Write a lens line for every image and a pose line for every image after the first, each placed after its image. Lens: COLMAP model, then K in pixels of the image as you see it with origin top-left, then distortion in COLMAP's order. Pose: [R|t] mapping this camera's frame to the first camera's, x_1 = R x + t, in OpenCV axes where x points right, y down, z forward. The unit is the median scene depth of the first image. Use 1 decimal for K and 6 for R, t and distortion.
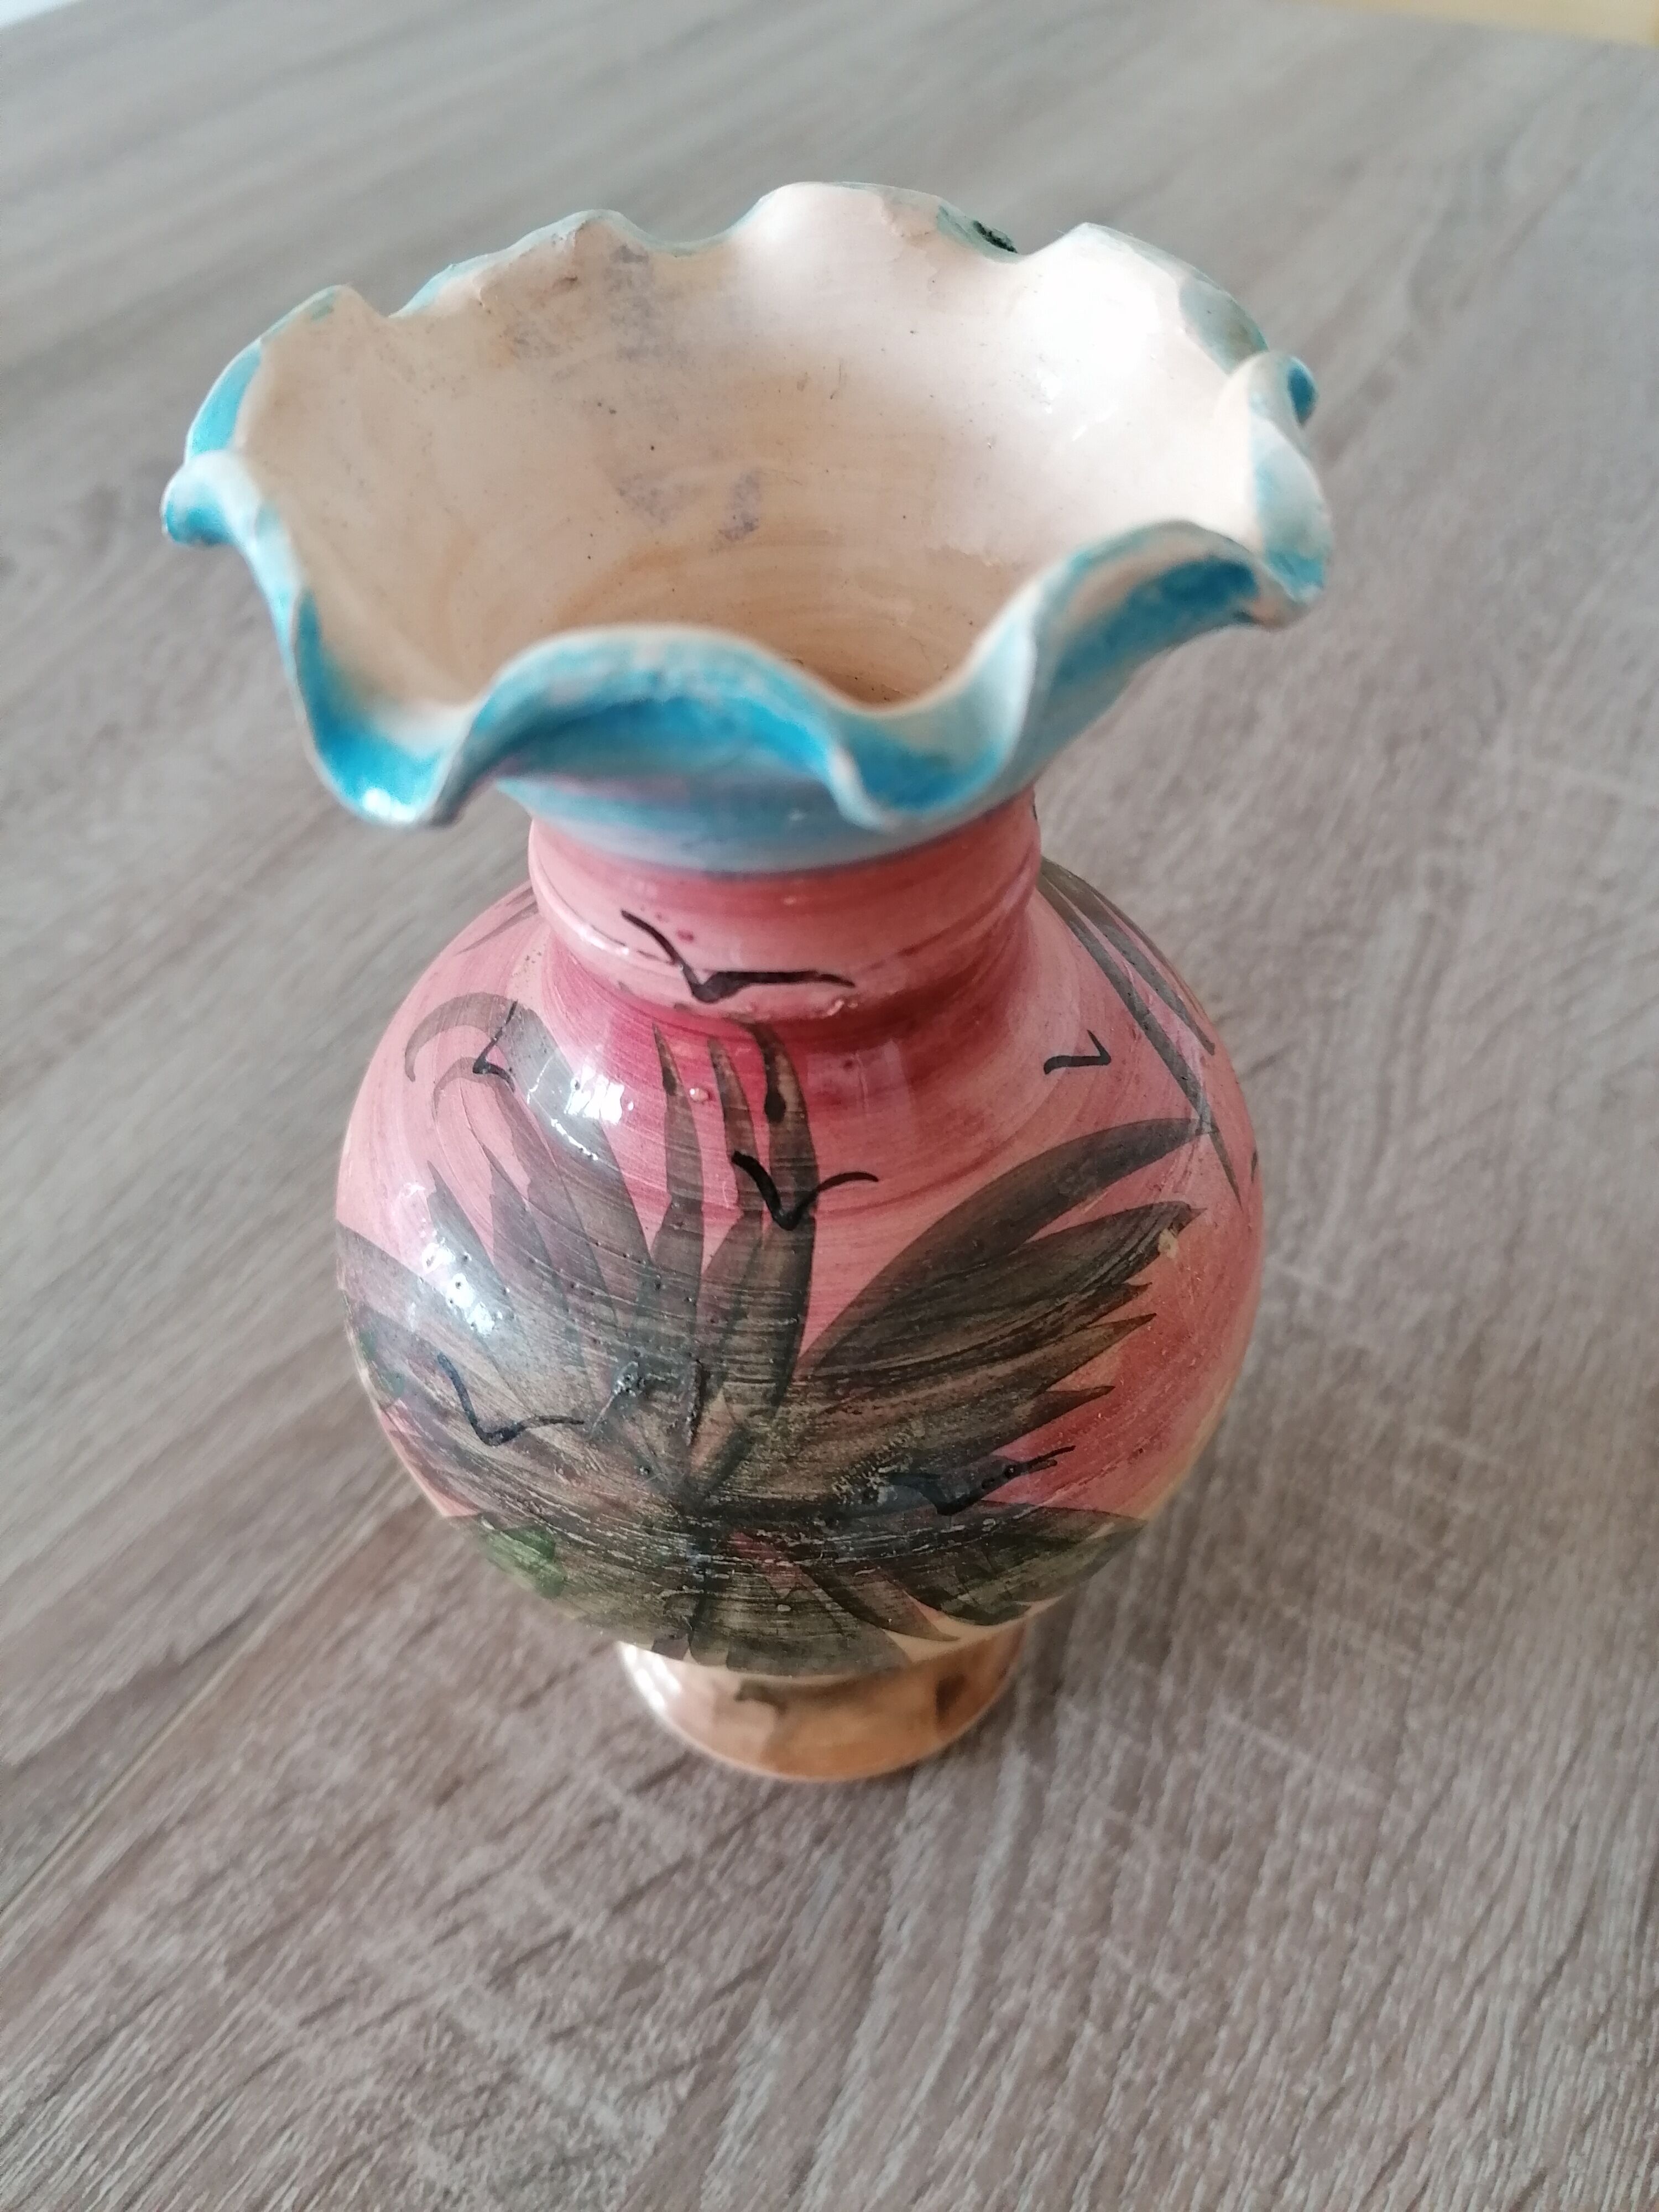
lens RADIAL K [[1688.7, 0, 829.5], [0, 1688.7, 1106.0], [0, 0, 1]] dist [0.072522, -0.138444]
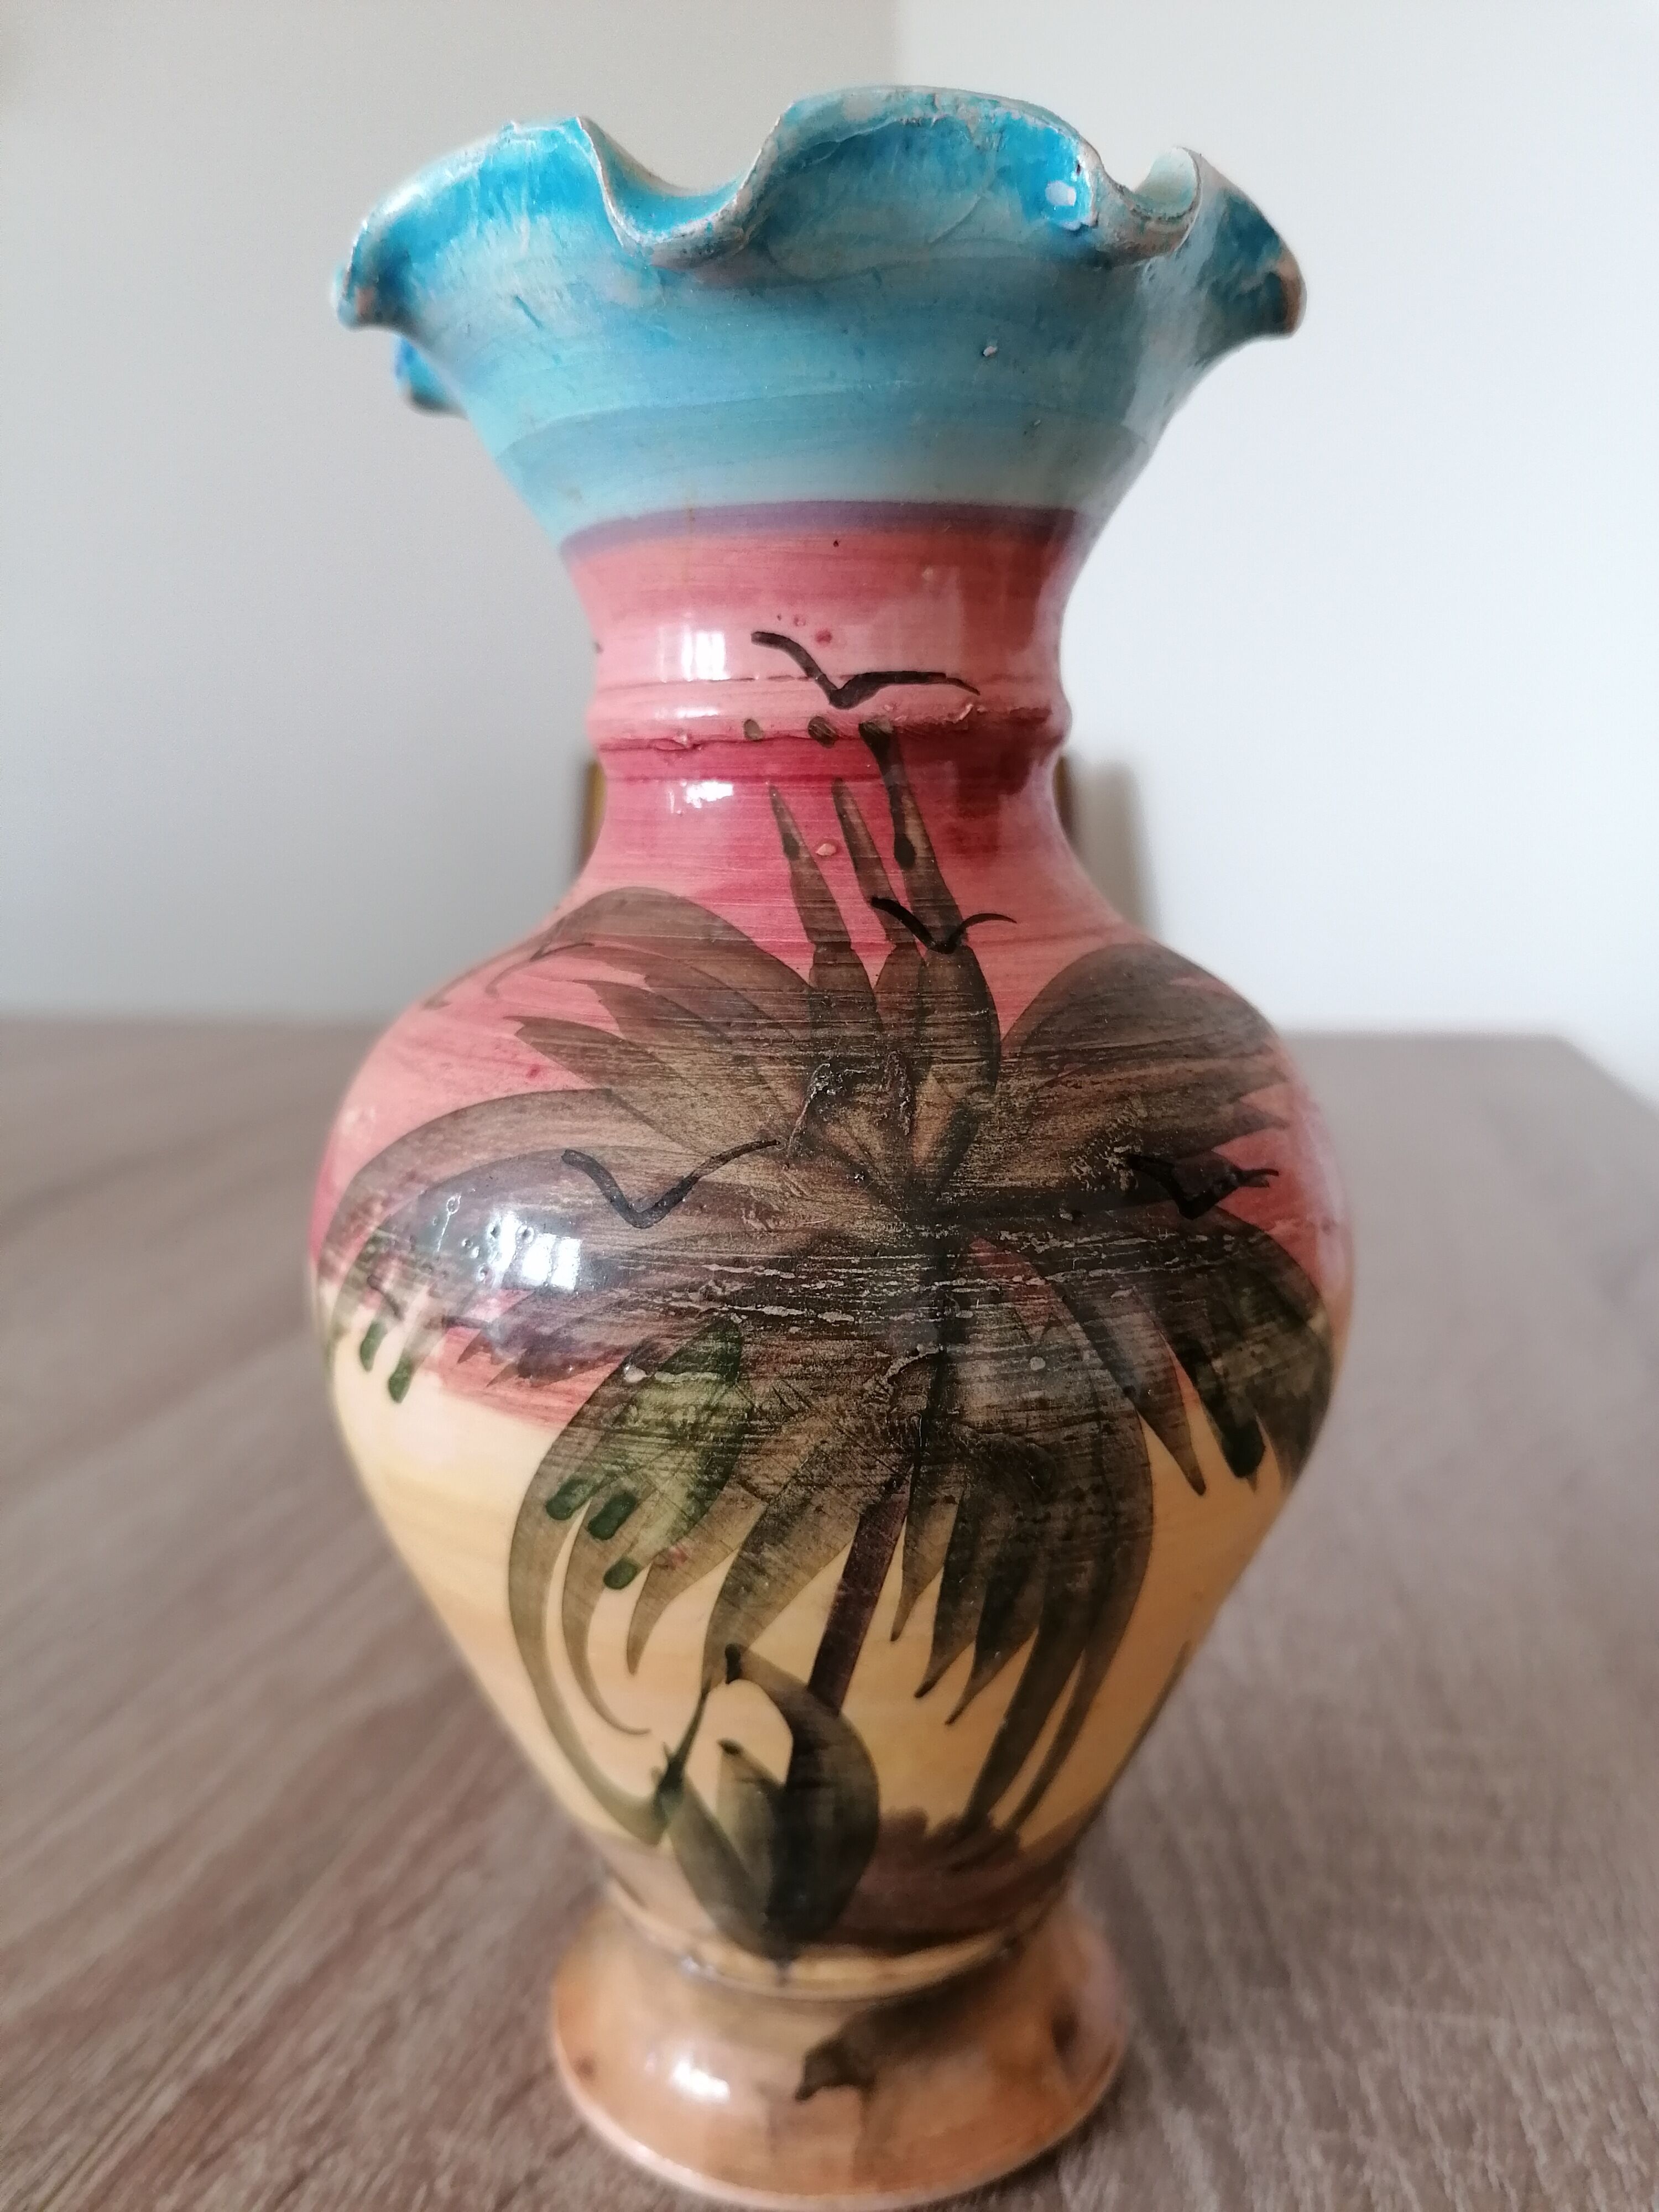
lens RADIAL K [[1767.9, 0, 829.5], [0, 1767.9, 1106.0], [0, 0, 1]] dist [-0.031398, -0.005711]
pose [[0.948300, -0.040986, 0.314717, -0.399061], [0.220851, 0.797375, -0.561621, 0.678163], [-0.227928, 0.602091, 0.765203, 0.311824]]
